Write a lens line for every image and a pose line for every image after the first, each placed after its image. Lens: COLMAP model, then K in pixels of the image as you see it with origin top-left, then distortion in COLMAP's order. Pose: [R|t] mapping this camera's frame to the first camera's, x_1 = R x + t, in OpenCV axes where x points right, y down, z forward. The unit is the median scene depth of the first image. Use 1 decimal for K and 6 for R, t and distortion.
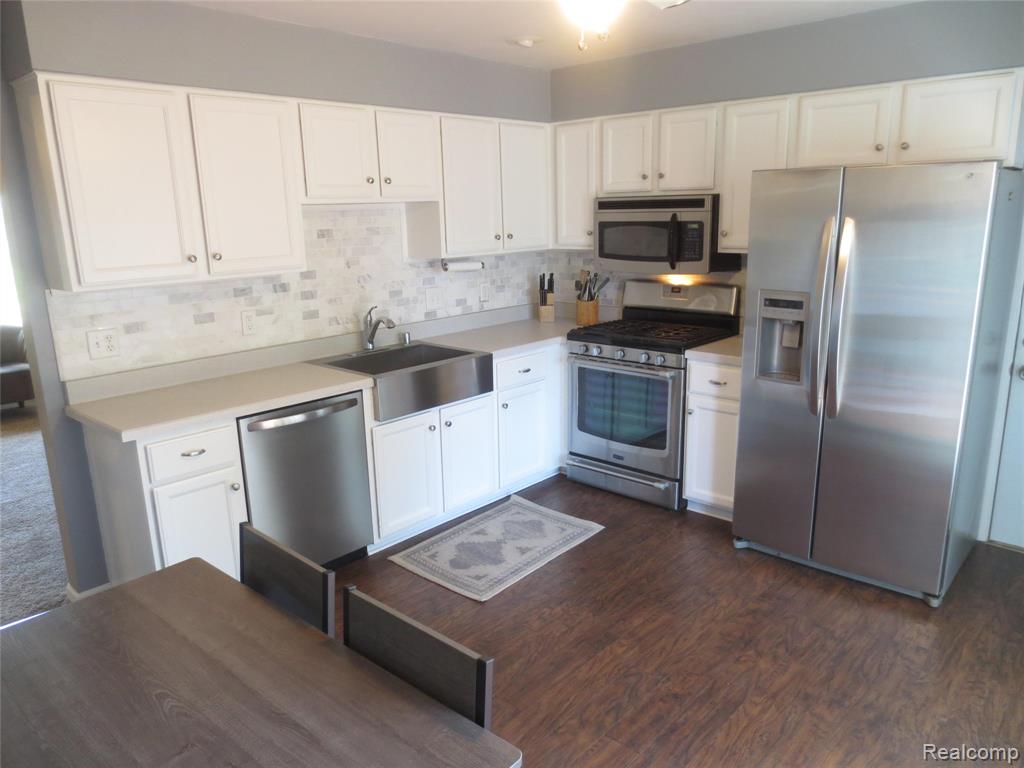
lens RADIAL K [[723.5, 0, 511.4], [0, 723.5, 386.9], [0, 0, 1]] dist [-0.060325, 0.018138]
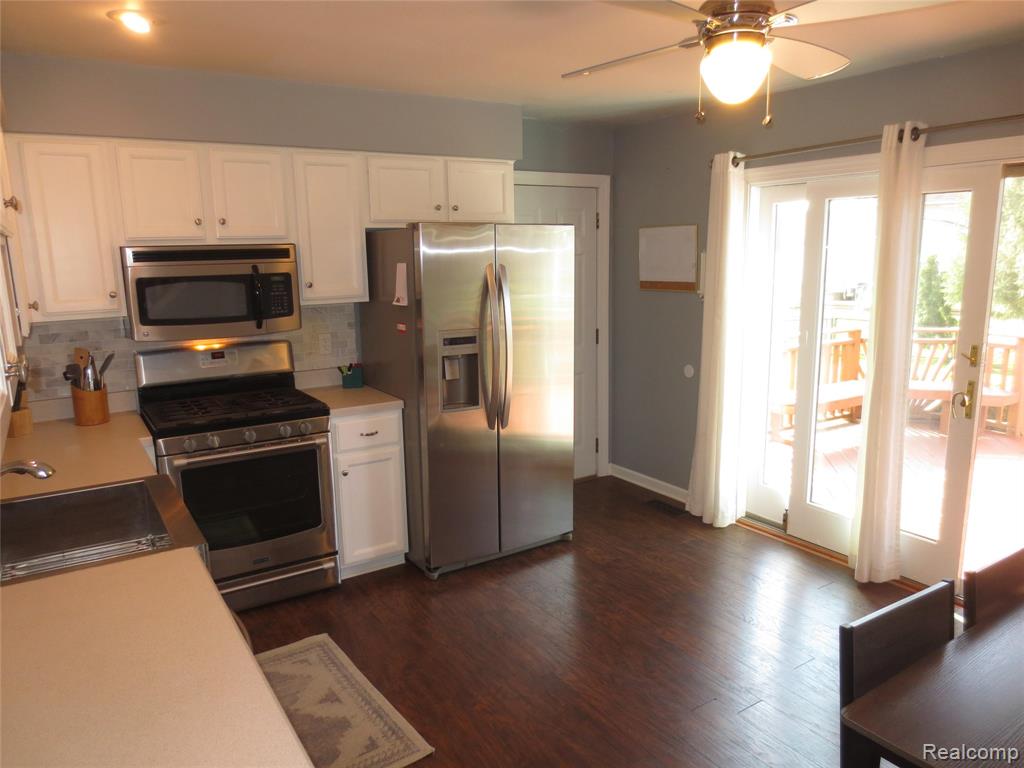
lens RADIAL K [[723.5, 0, 507.3], [0, 723.5, 387.9], [0, 0, 1]] dist [-0.060325, 0.018138]
pose [[0.235557, -0.156720, 0.959141, -0.583168], [0.237813, 0.966204, 0.099469, -0.115618], [-0.942315, 0.204665, 0.264866, 0.532854]]
